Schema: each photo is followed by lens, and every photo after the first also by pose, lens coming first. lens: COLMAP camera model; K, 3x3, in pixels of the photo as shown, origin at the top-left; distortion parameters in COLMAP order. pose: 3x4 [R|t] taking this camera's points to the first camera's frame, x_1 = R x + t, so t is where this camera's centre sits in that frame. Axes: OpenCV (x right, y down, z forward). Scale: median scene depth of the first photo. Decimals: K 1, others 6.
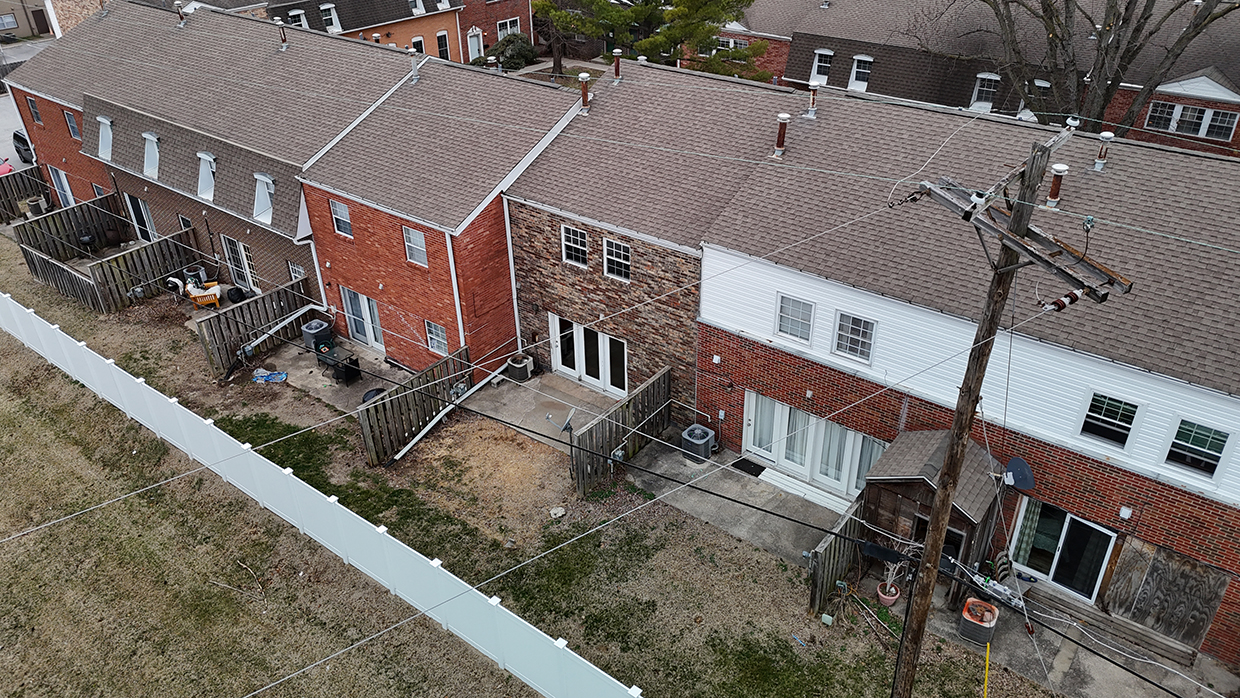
lens RADIAL K [[907.9, 0, 620.0], [0, 907.9, 349.0], [0, 0, 1]] dist [0.067773, -0.078200]
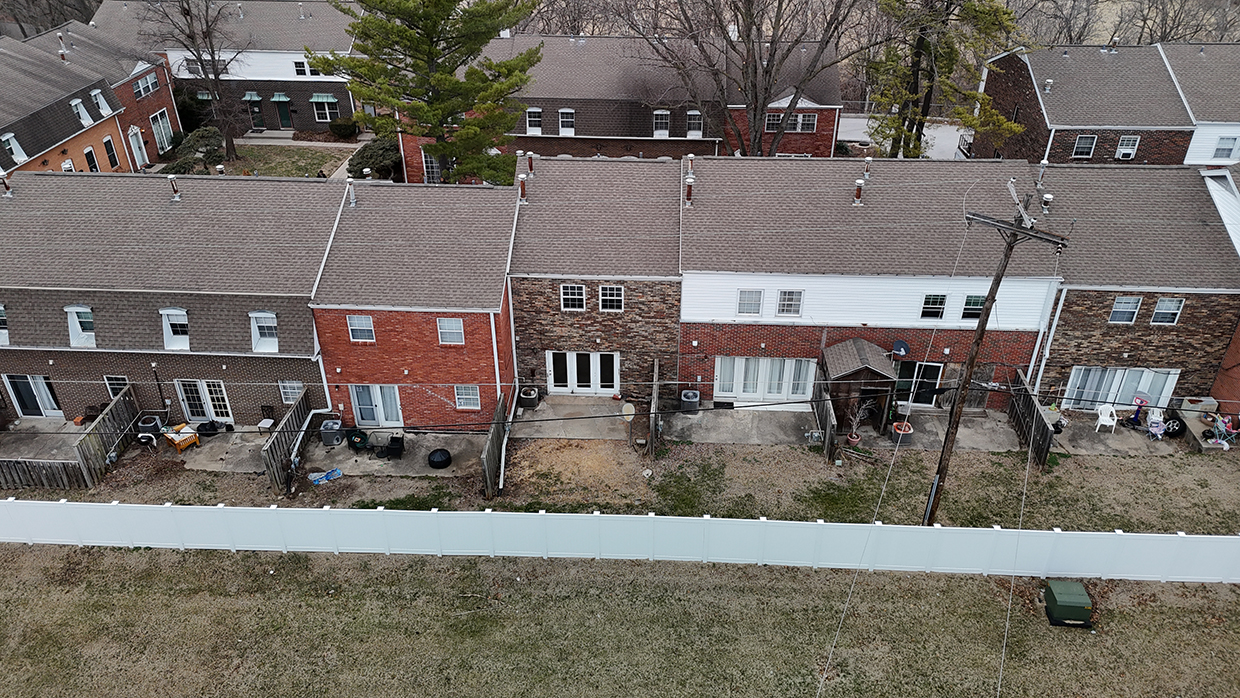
lens RADIAL K [[907.9, 0, 620.0], [0, 907.9, 349.0], [0, 0, 1]] dist [0.067773, -0.078200]
pose [[0.823380, -0.287150, 0.489480, -0.702029], [0.286546, 0.954873, 0.078155, -0.126922], [-0.489833, 0.075907, 0.868505, -0.241132]]
